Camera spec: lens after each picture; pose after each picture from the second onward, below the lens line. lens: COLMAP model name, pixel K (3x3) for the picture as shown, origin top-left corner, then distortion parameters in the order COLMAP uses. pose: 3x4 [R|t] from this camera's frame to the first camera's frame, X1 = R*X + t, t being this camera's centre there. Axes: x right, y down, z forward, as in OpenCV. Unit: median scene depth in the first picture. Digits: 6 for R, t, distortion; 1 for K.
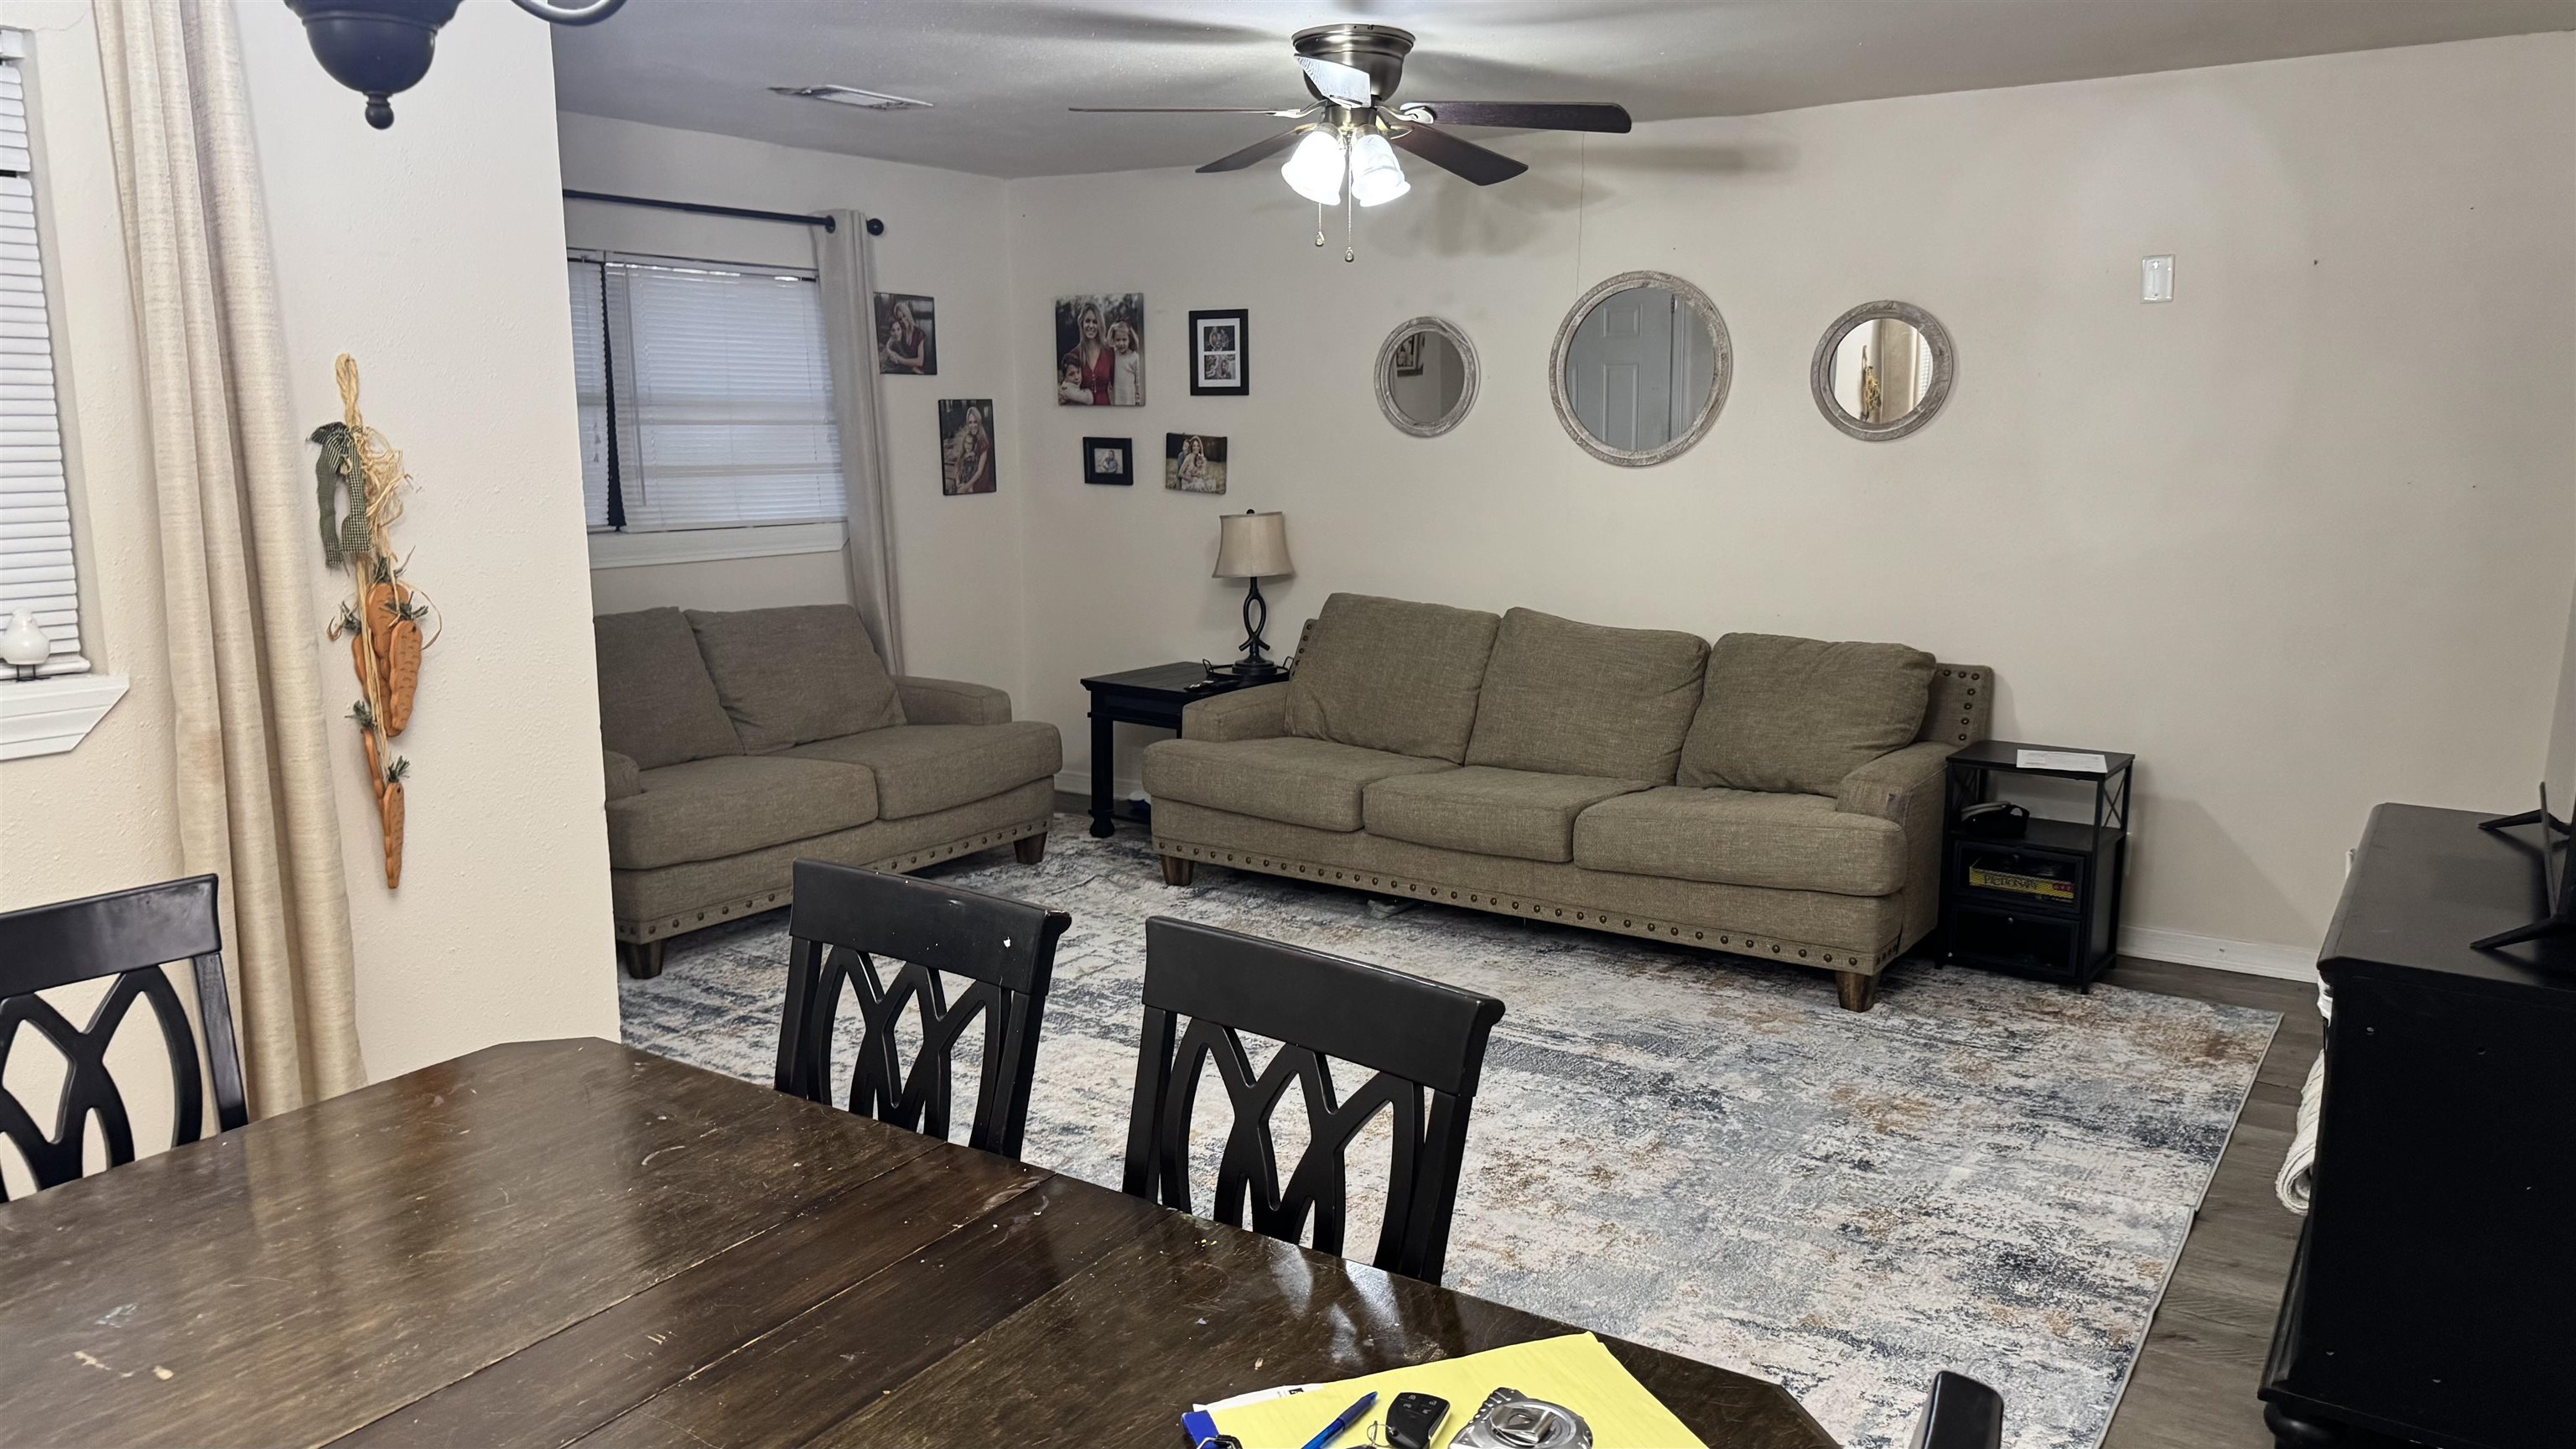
lens RADIAL K [[1791.2, 0, 1283.5], [0, 1791.2, 727.0], [0, 0, 1]] dist [0.159975, -0.144611]
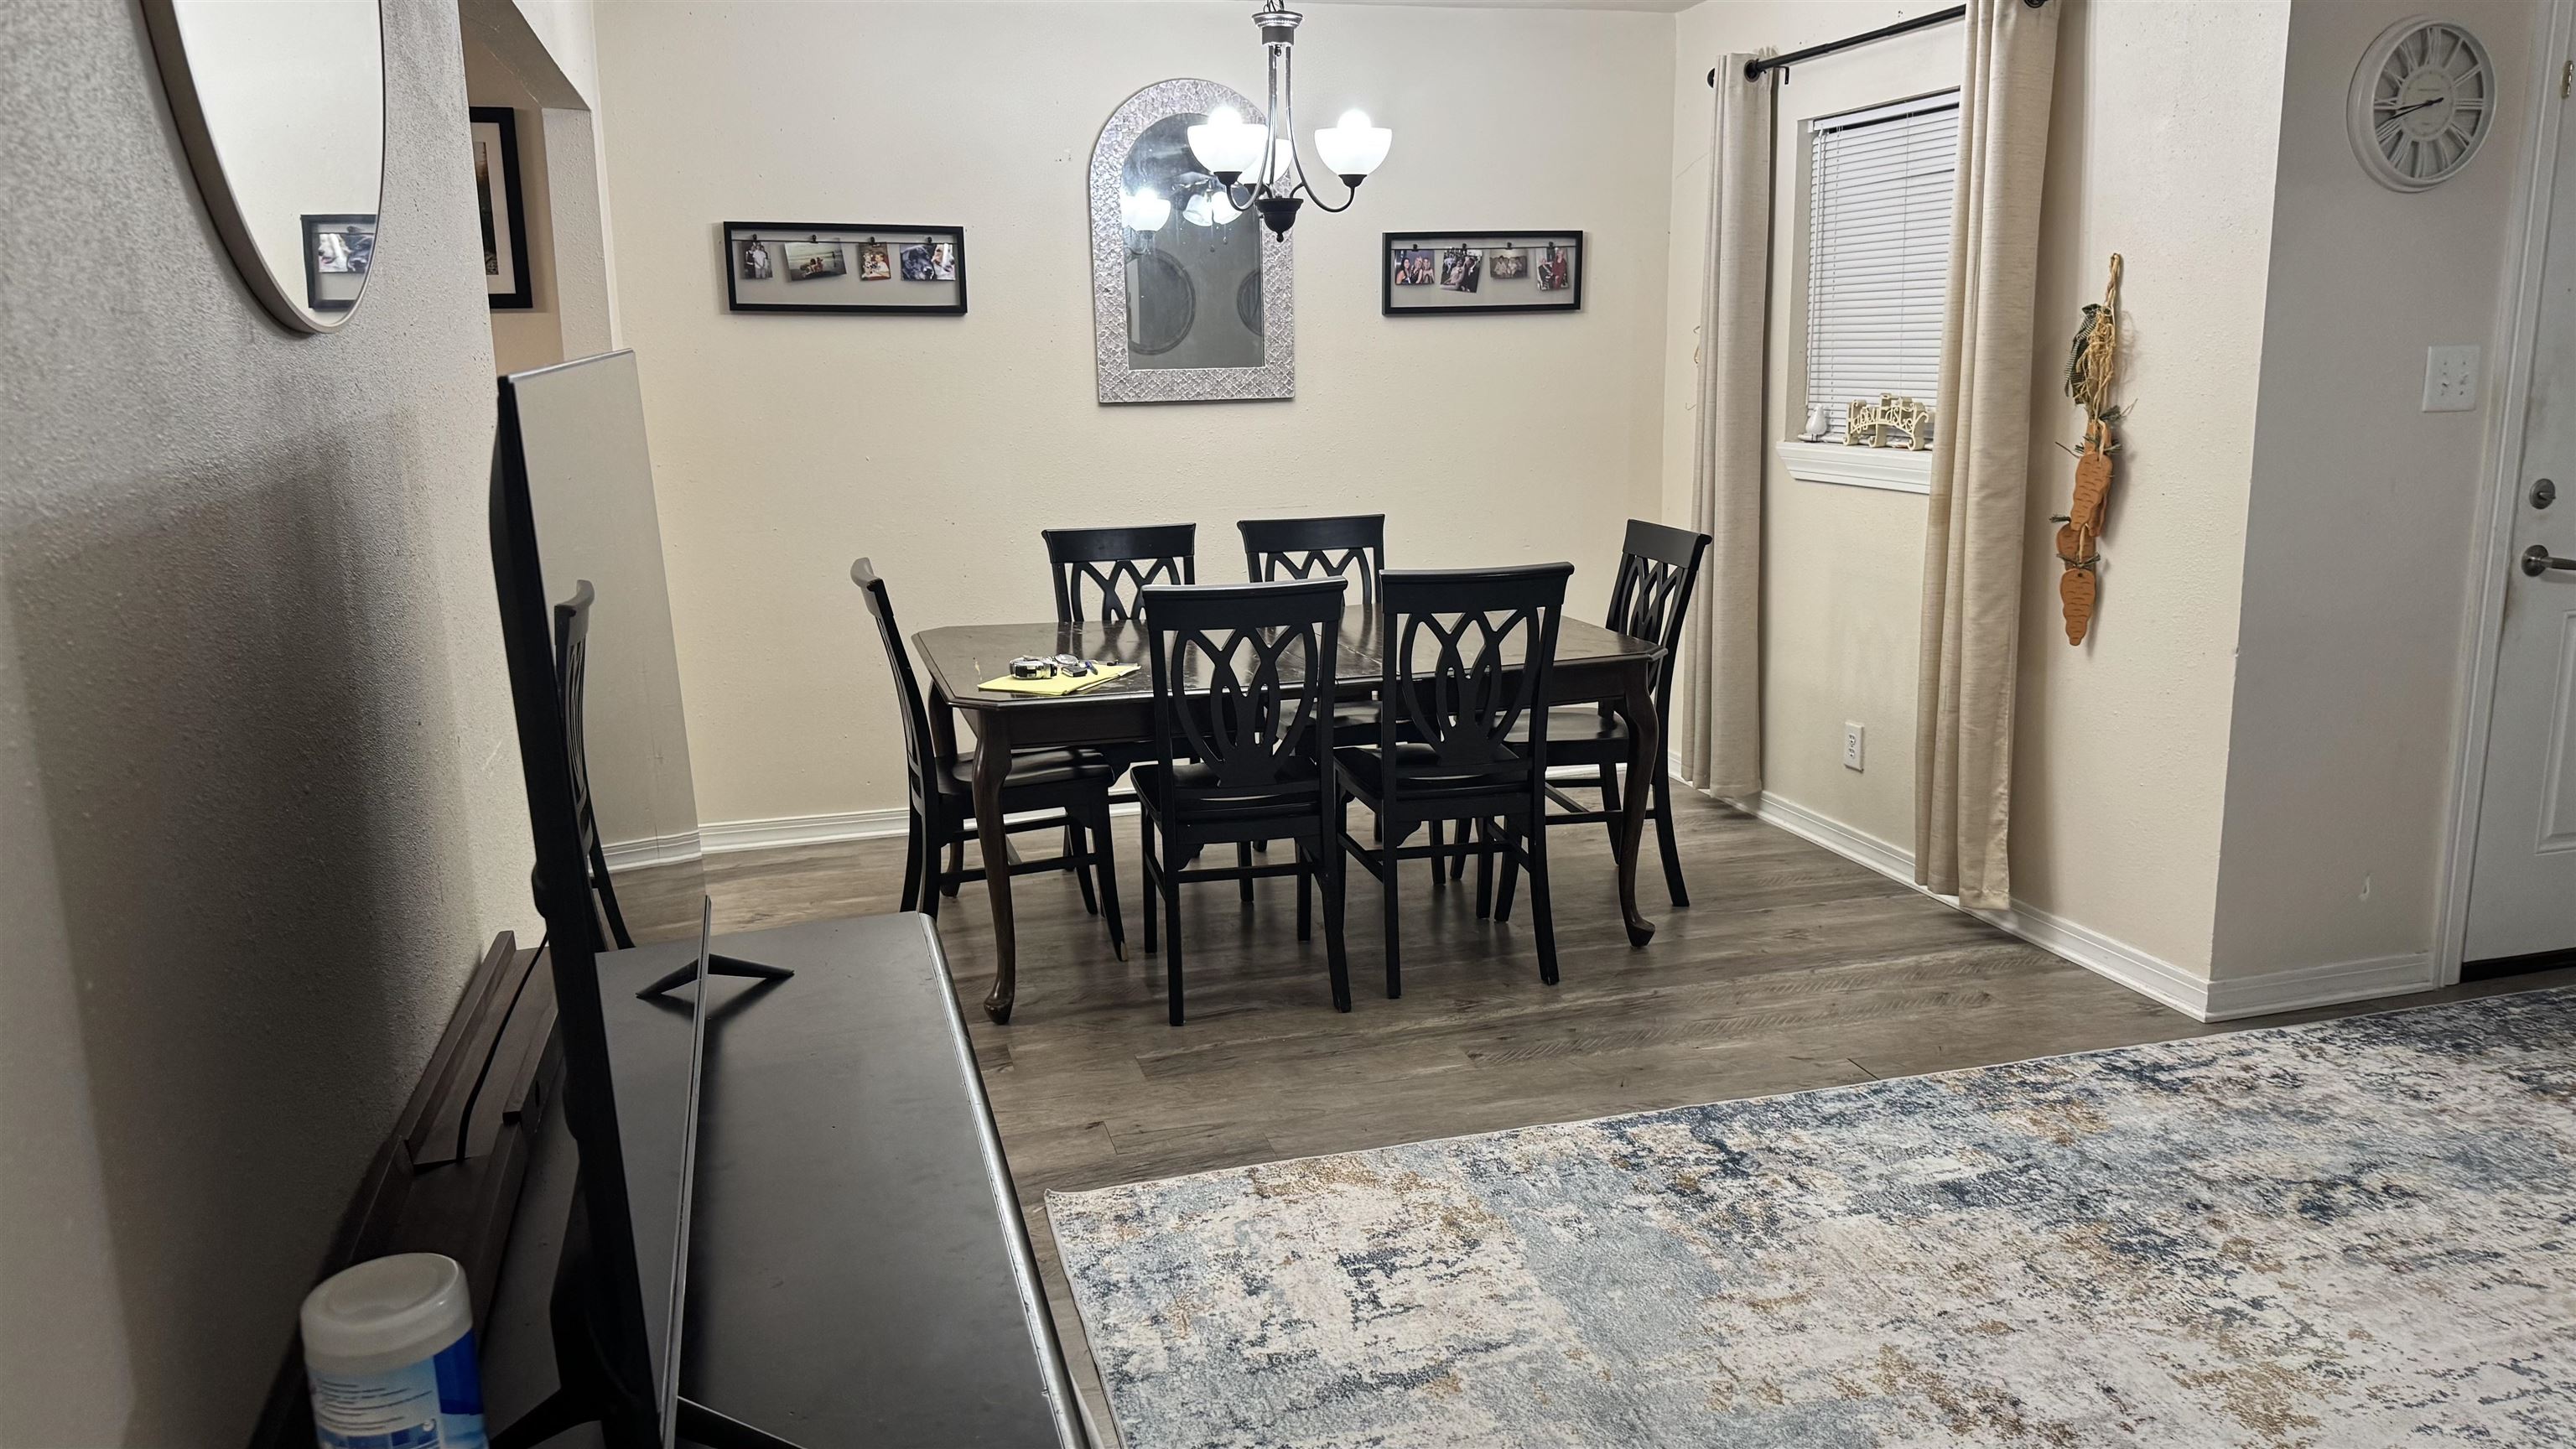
lens RADIAL K [[1791.2, 0, 1283.5], [0, 1791.2, 727.0], [0, 0, 1]] dist [0.159975, -0.144611]
pose [[-0.634668, 0.183359, -0.750717, 0.601953], [-0.102429, 0.942913, 0.316896, -0.149622], [0.765967, 0.278019, -0.579655, 0.882380]]
